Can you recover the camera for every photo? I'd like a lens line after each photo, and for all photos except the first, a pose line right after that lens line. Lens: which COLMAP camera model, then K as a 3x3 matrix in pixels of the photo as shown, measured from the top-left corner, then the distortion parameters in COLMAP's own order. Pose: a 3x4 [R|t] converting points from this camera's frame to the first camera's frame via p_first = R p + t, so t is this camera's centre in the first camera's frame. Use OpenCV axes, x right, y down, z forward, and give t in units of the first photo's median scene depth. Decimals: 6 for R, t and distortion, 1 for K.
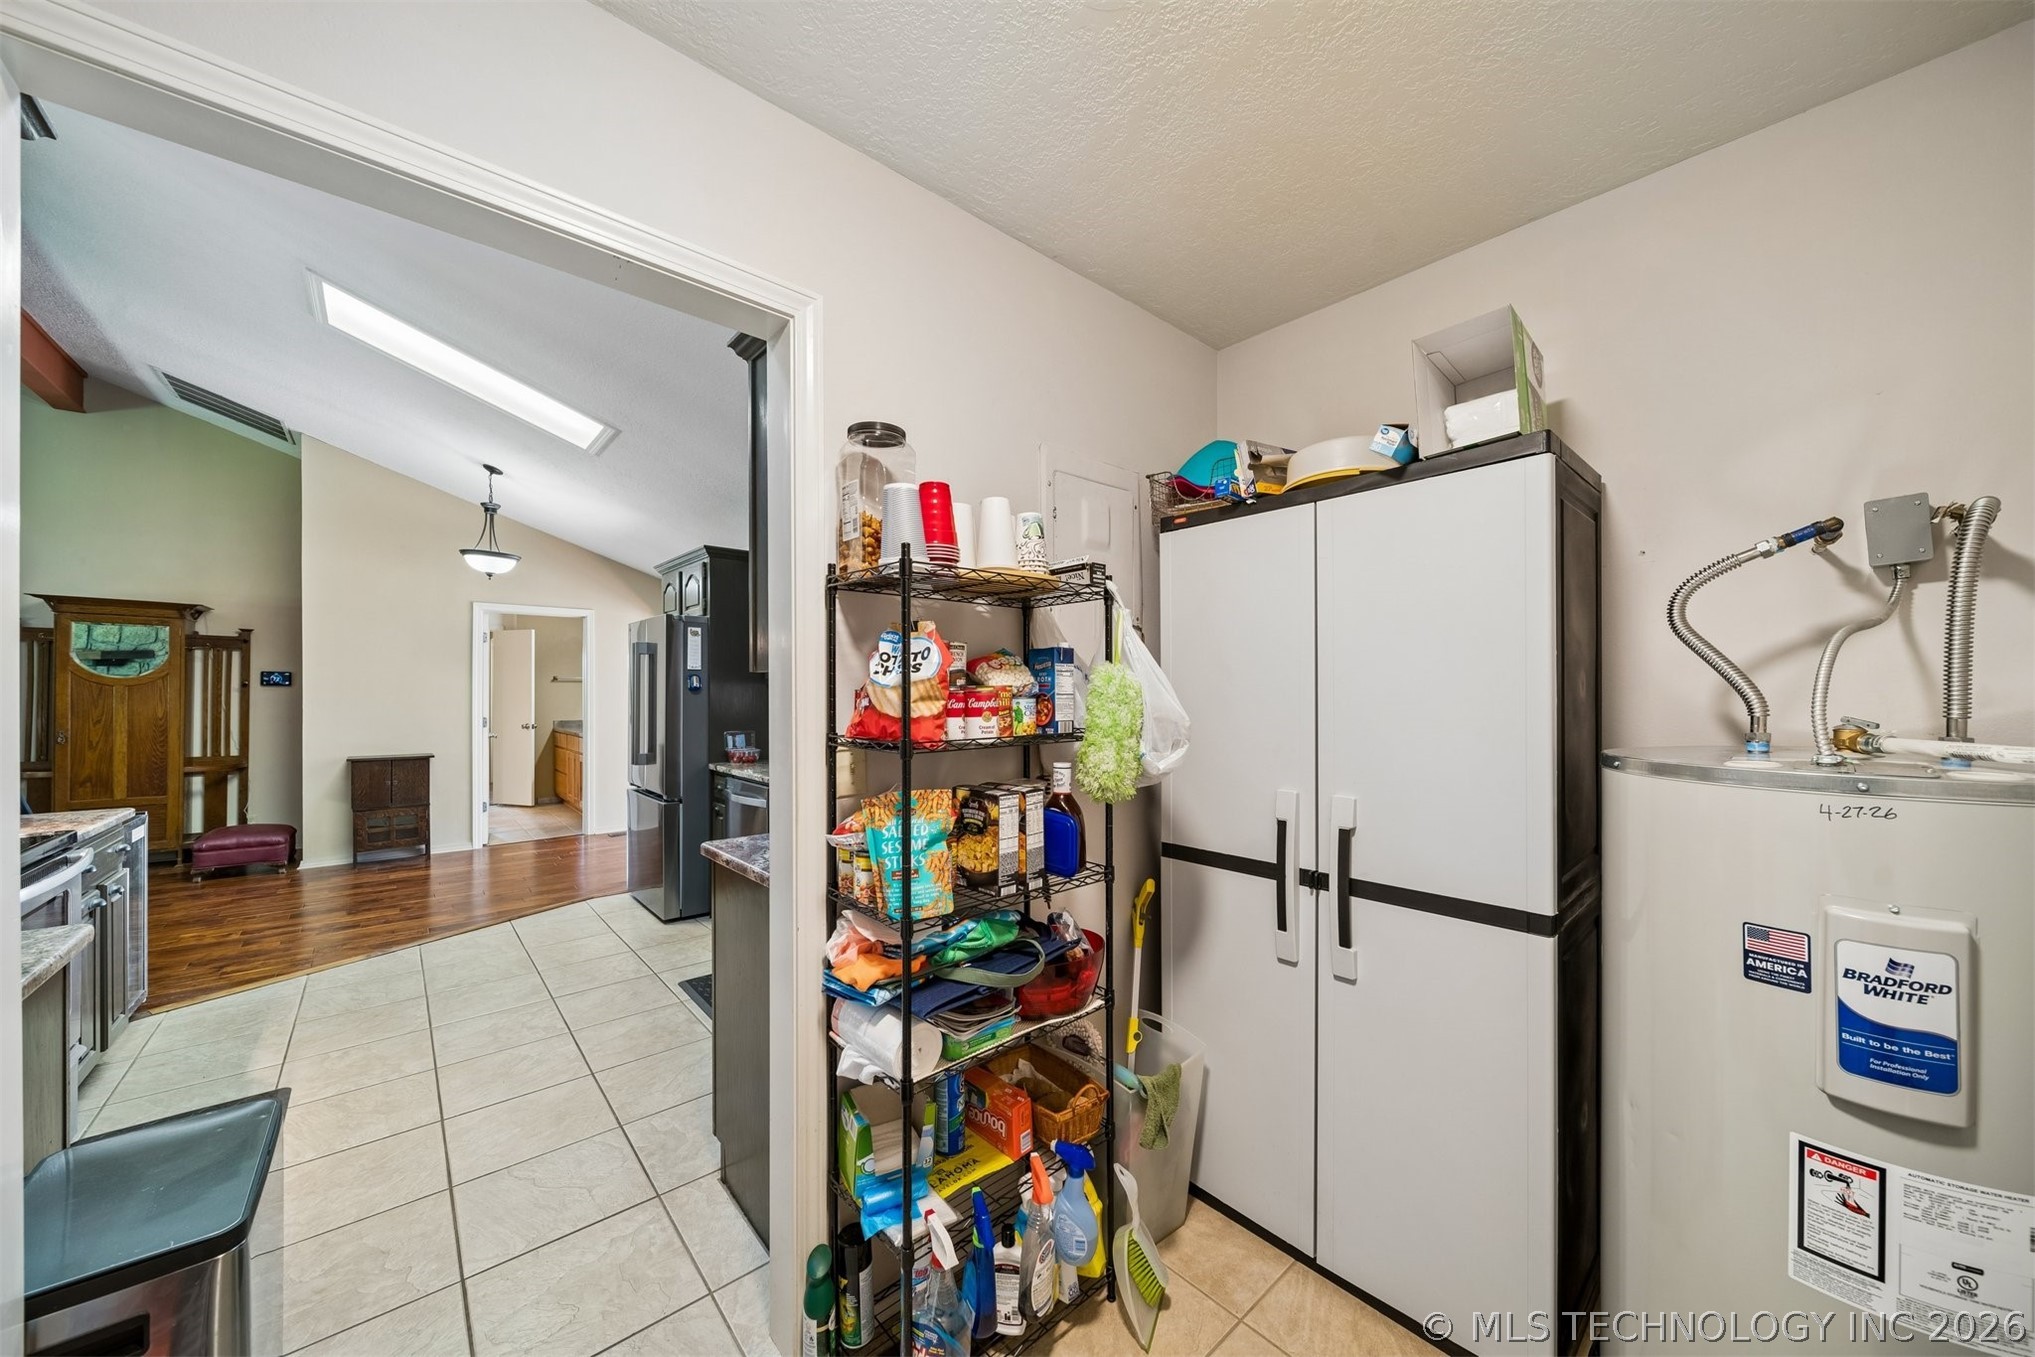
lens RADIAL K [[718.9, 0, 1026.7], [0, 718.9, 694.6], [0, 0, 1]] dist [0.000682, -0.001017]
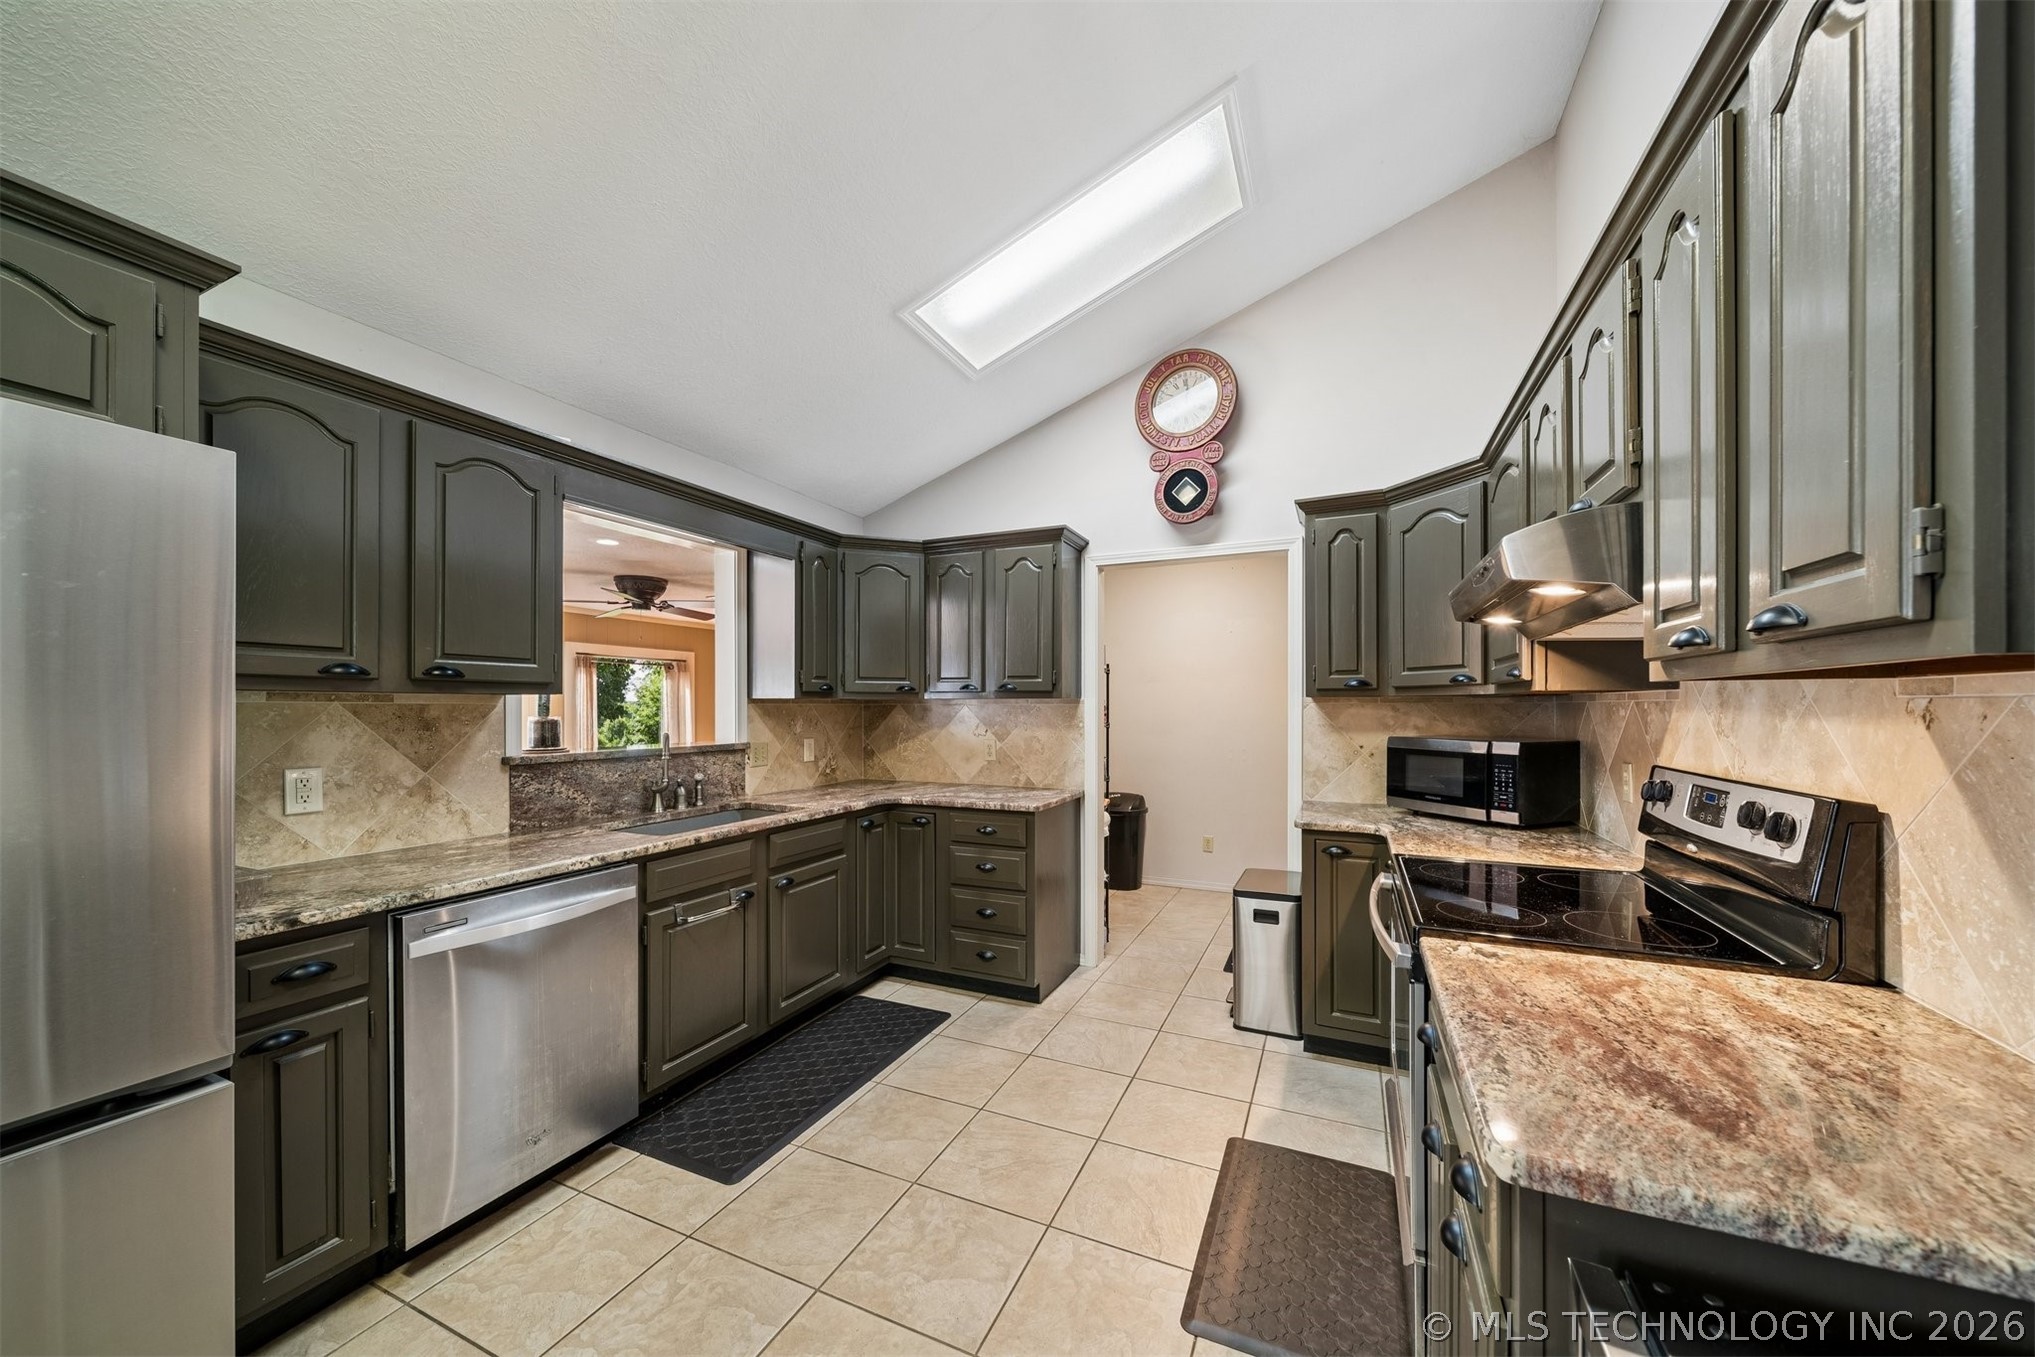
lens RADIAL K [[718.9, 0, 1028.8], [0, 718.9, 710.9], [0, 0, 1]] dist [0.000682, -0.001017]
pose [[-0.418698, -0.005692, 0.908108, -0.701311], [0.001672, 0.999974, 0.007039, -0.003607], [-0.908124, 0.004466, -0.418678, 0.628811]]
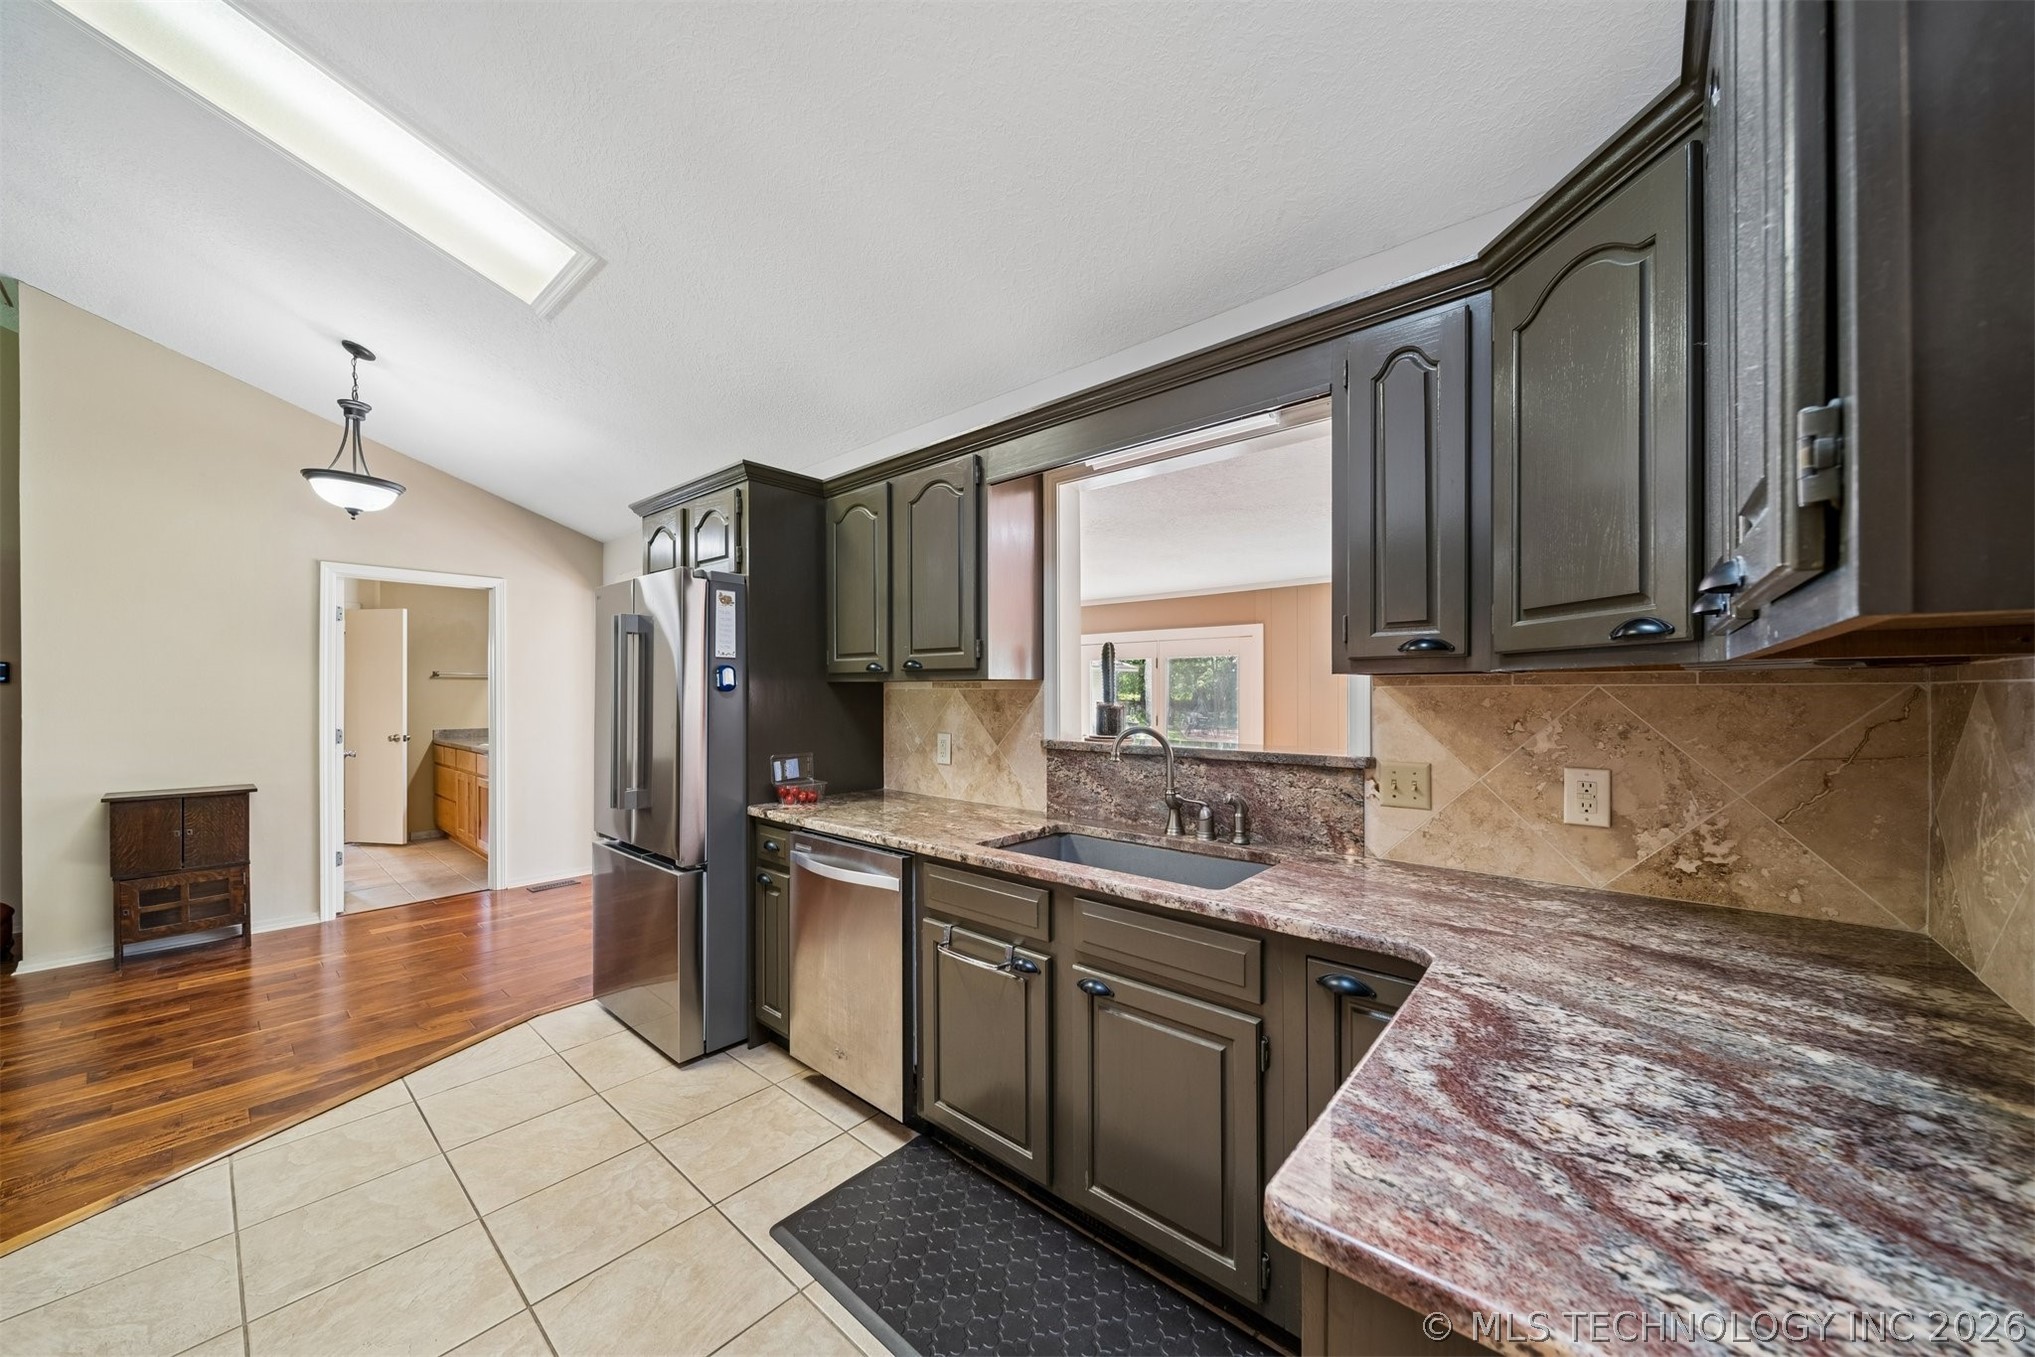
lens RADIAL K [[718.9, 0, 1023.1], [0, 718.9, 693.3], [0, 0, 1]] dist [0.000682, -0.001017]
pose [[0.991497, -0.000999, 0.130128, -0.224050], [0.000967, 0.999999, 0.000308, -0.002498], [-0.130128, -0.000180, 0.991497, 0.268405]]
